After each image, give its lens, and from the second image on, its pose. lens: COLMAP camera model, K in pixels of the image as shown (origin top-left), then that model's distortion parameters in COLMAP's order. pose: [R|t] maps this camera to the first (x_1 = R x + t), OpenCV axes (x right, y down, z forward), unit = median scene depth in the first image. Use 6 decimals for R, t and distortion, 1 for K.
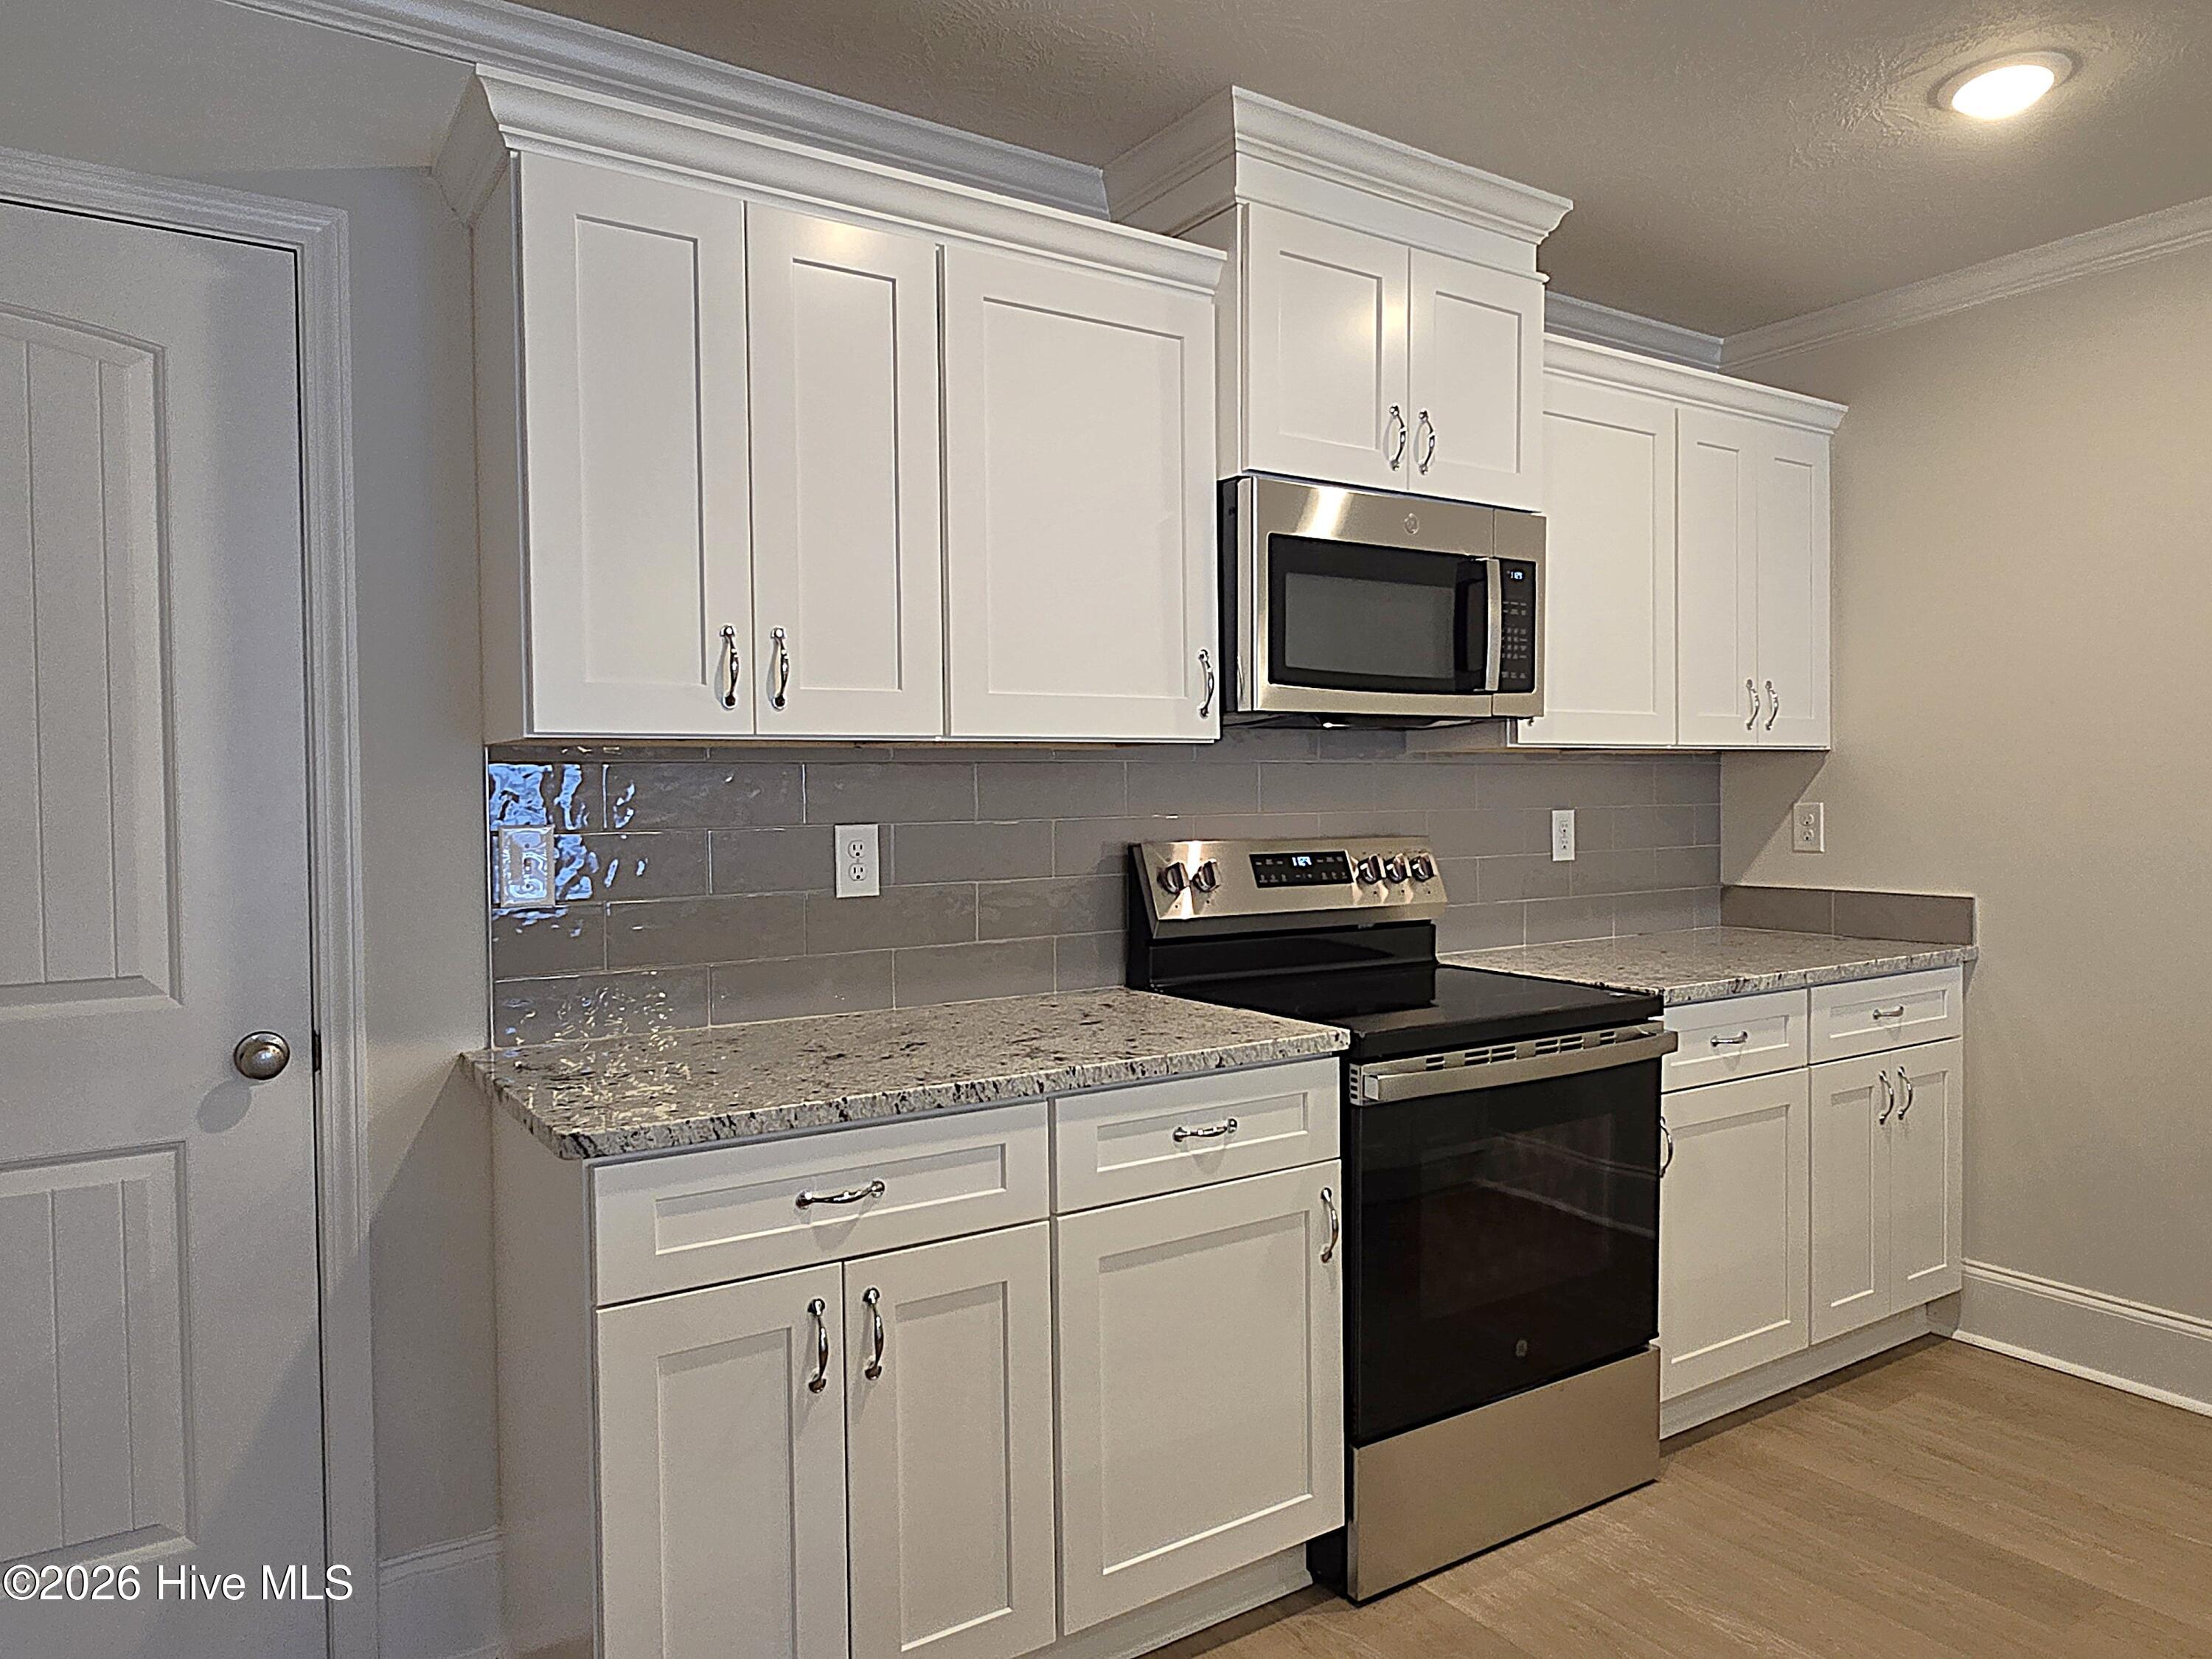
lens RADIAL K [[1443.0, 0, 1105.4], [0, 1443.0, 817.6], [0, 0, 1]] dist [-0.006611, 0.001631]
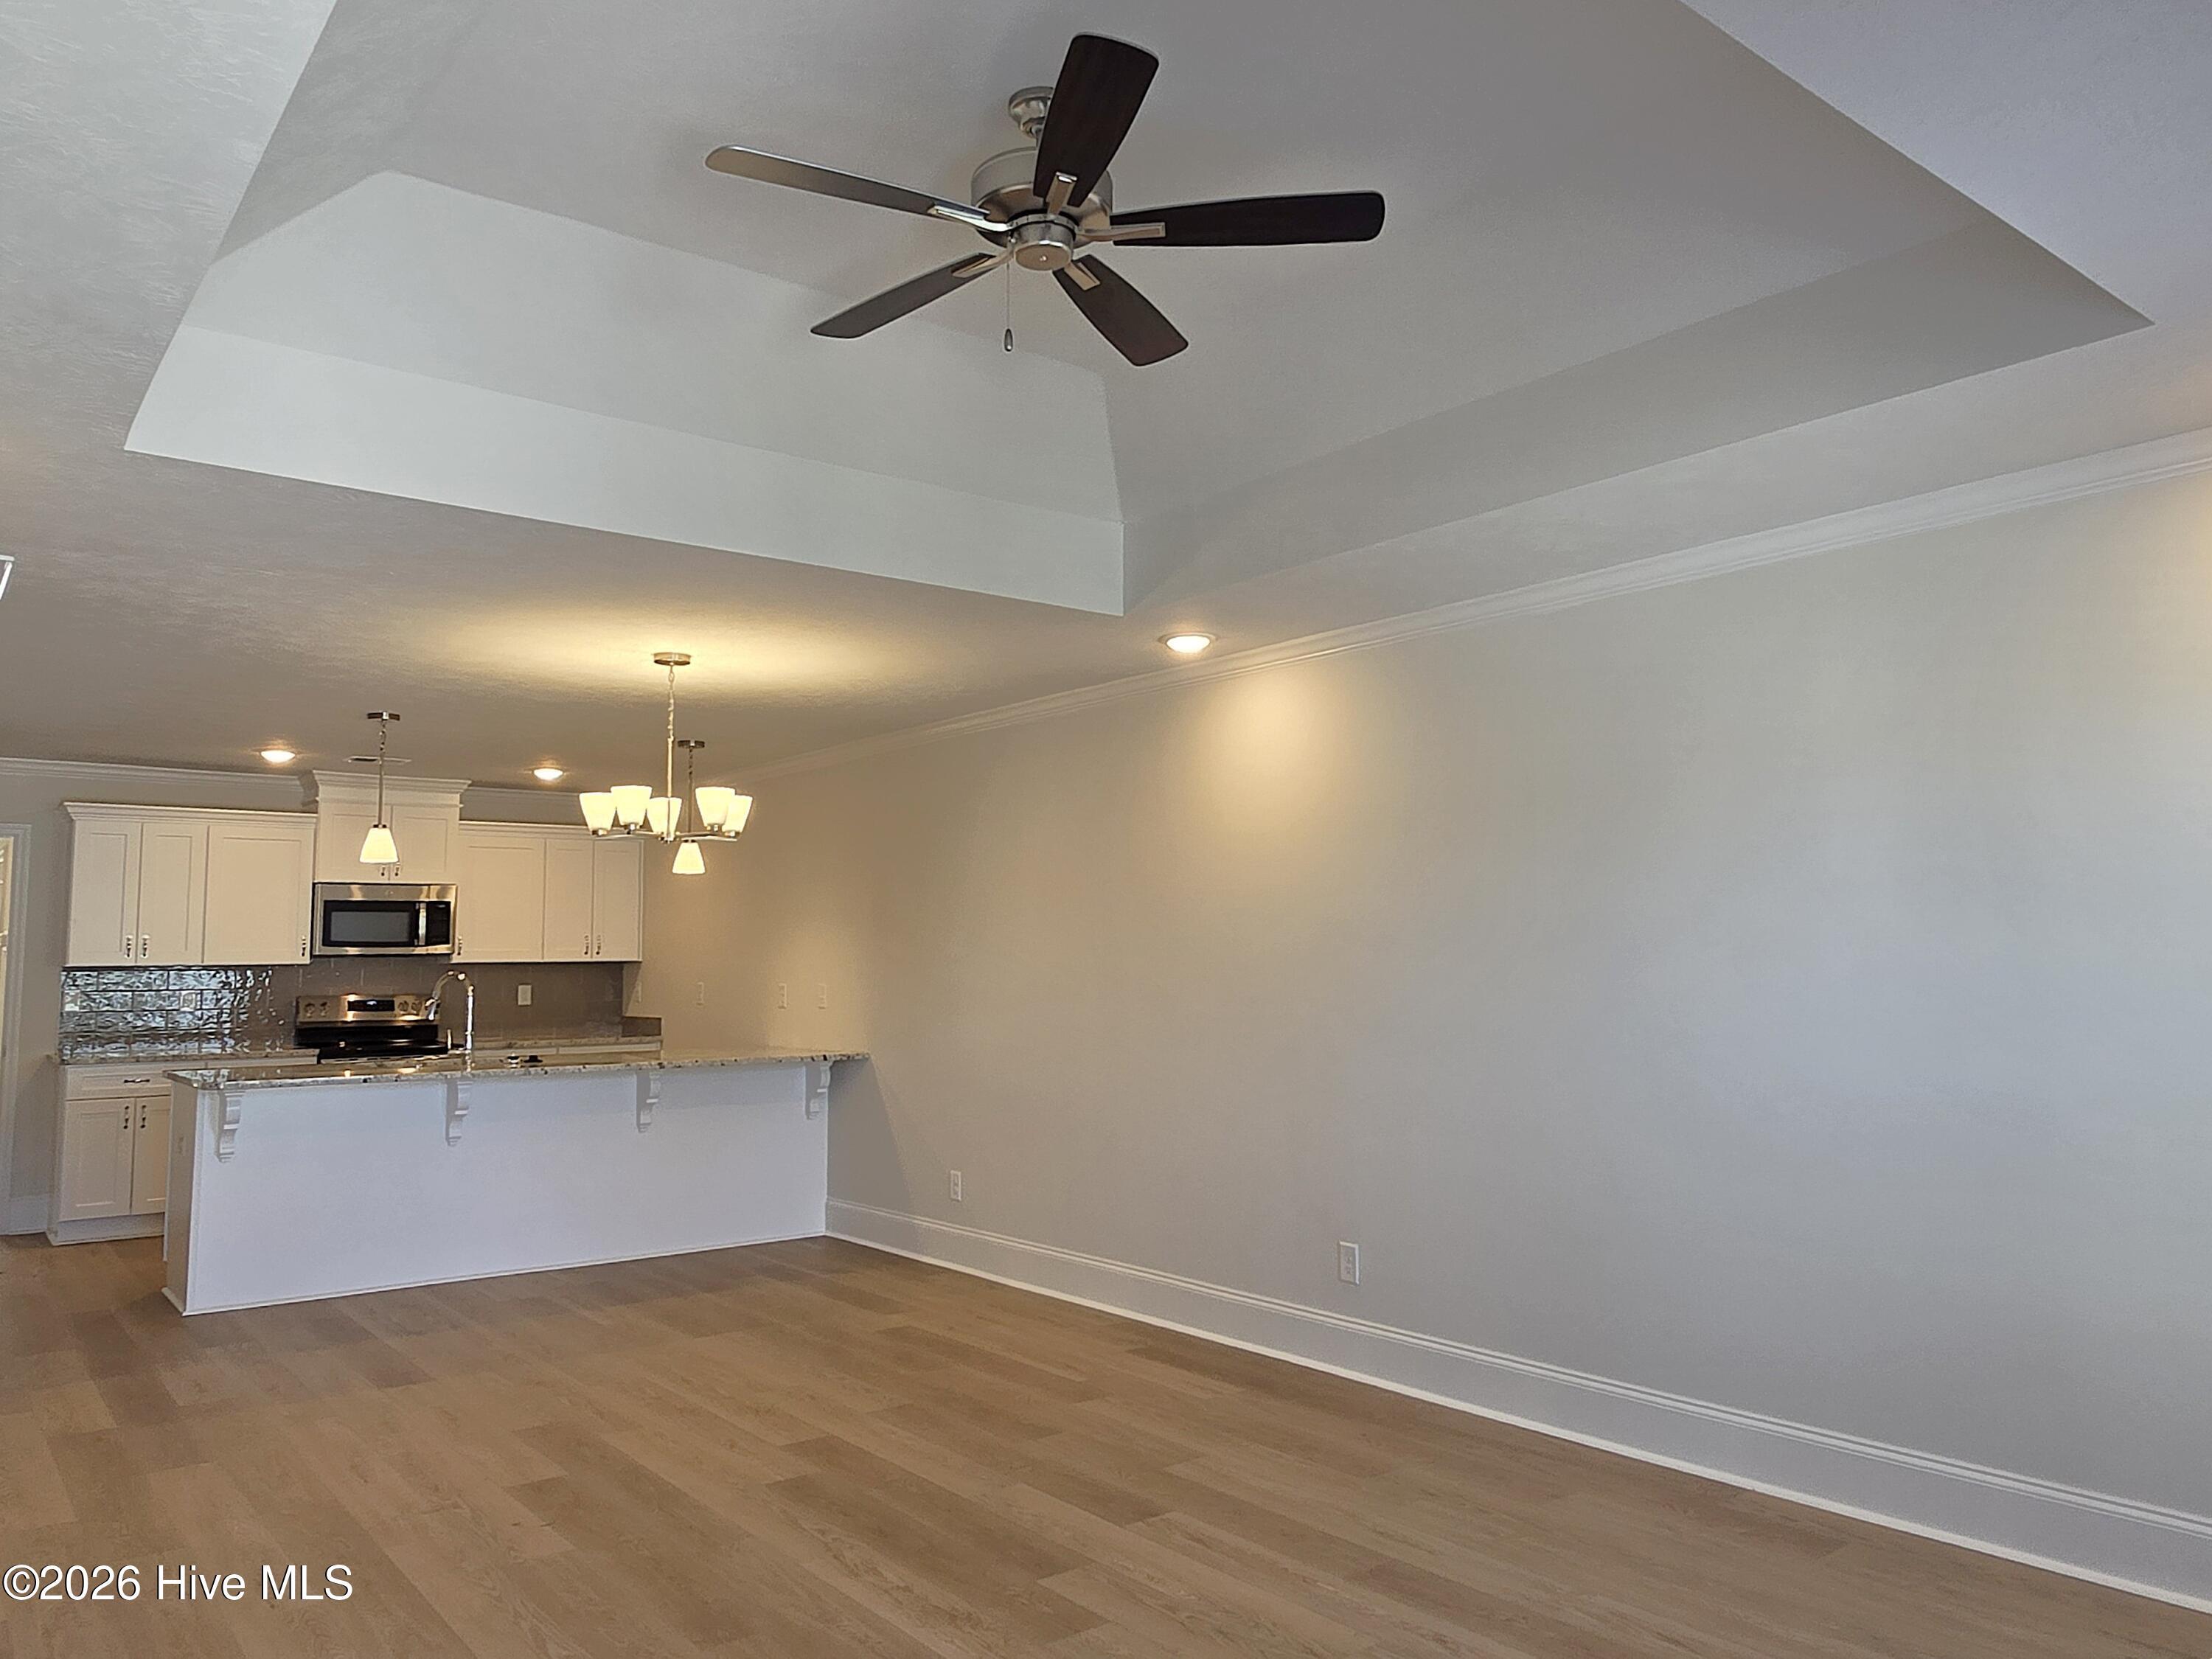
lens RADIAL K [[1553.6, 0, 1090.0], [0, 1553.6, 819.7], [0, 0, 1]] dist [-0.003624, 0.005526]
pose [[0.996426, 0.010468, 0.083824, 1.547223], [-0.001374, 0.994169, -0.107824, -0.001113], [-0.084464, 0.107323, 0.990630, -2.656893]]
